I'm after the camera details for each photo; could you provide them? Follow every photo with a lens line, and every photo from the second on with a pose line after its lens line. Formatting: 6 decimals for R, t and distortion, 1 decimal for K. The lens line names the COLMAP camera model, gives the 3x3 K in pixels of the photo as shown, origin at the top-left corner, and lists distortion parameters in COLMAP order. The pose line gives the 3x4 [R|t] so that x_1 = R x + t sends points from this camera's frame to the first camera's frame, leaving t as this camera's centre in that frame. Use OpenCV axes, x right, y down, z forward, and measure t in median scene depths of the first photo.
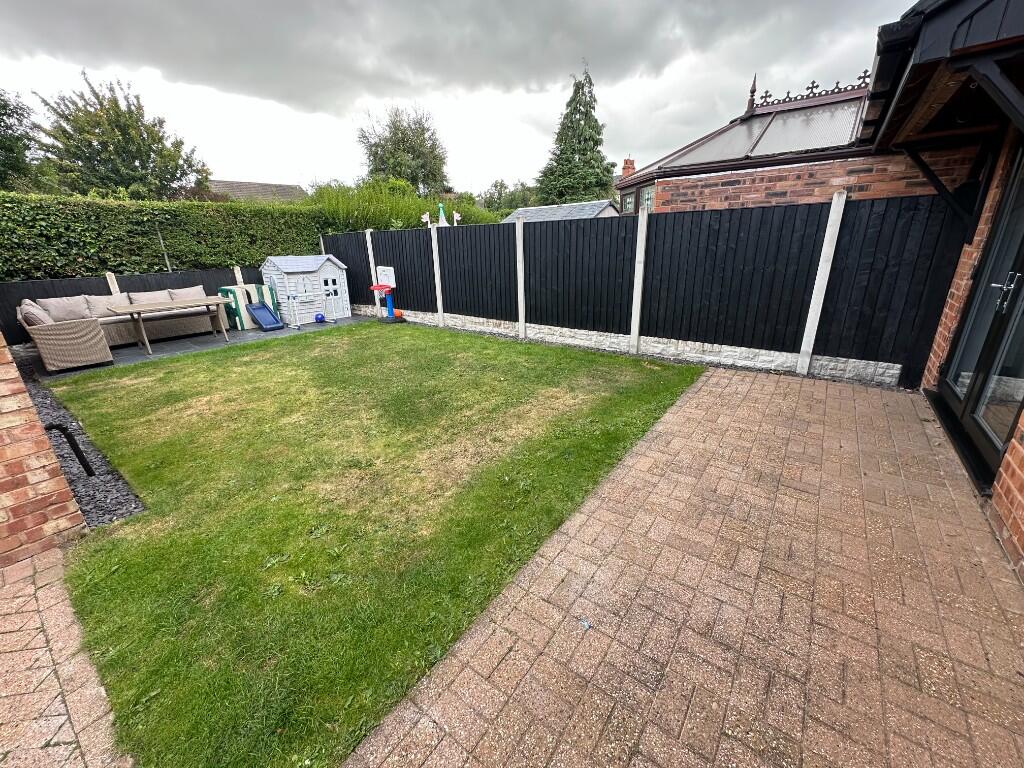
lens RADIAL K [[411.2, 0, 512.0], [0, 411.2, 384.0], [0, 0, 1]] dist [-0.001409, -0.000171]
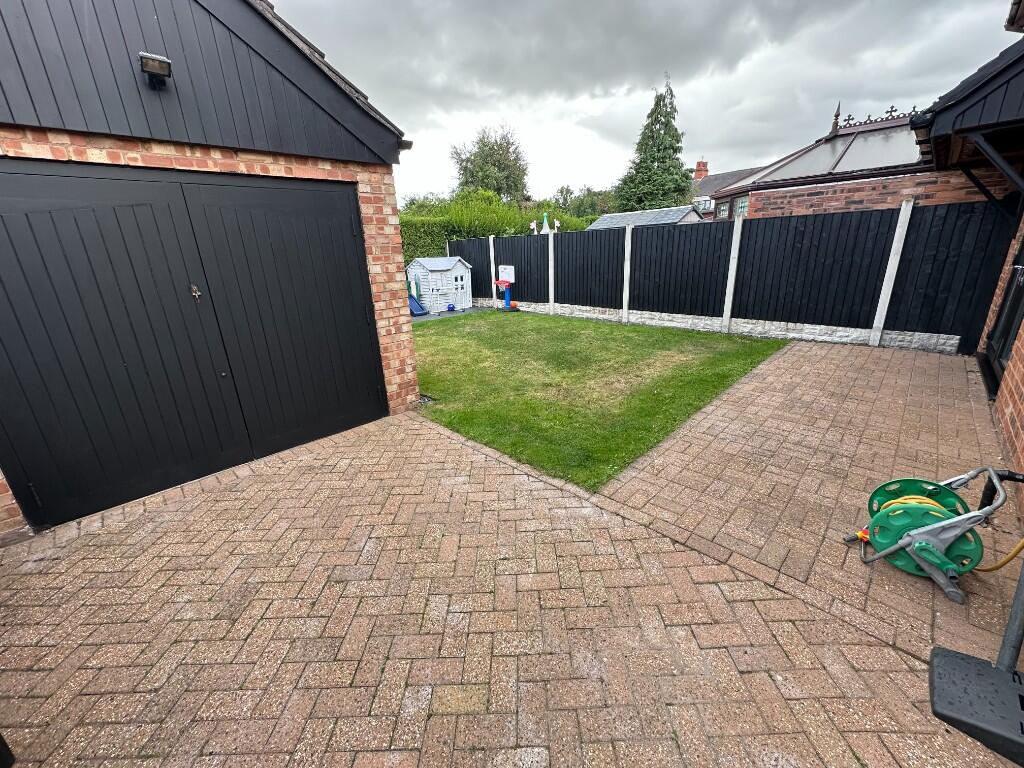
lens RADIAL K [[411.2, 0, 512.0], [0, 411.2, 384.0], [0, 0, 1]] dist [-0.001409, -0.000171]
pose [[0.990545, 0.031896, -0.133429, -0.181354], [-0.033393, 0.999402, -0.008993, 0.121904], [0.133062, 0.013364, 0.991018, -0.326468]]
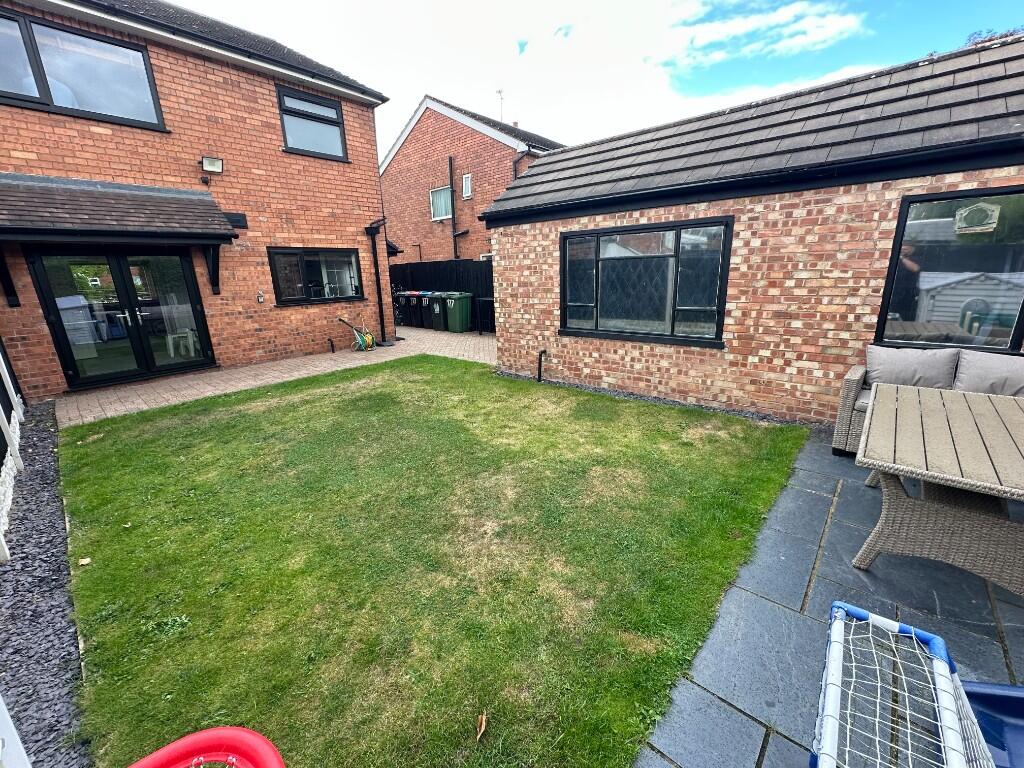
lens RADIAL K [[411.2, 0, 512.0], [0, 411.2, 384.0], [0, 0, 1]] dist [-0.001409, -0.000171]
pose [[-0.995616, 0.043424, 0.082847, -0.618003], [0.082811, 0.821043, 0.564828, -0.544257], [-0.043494, 0.569212, -0.821040, 1.570929]]
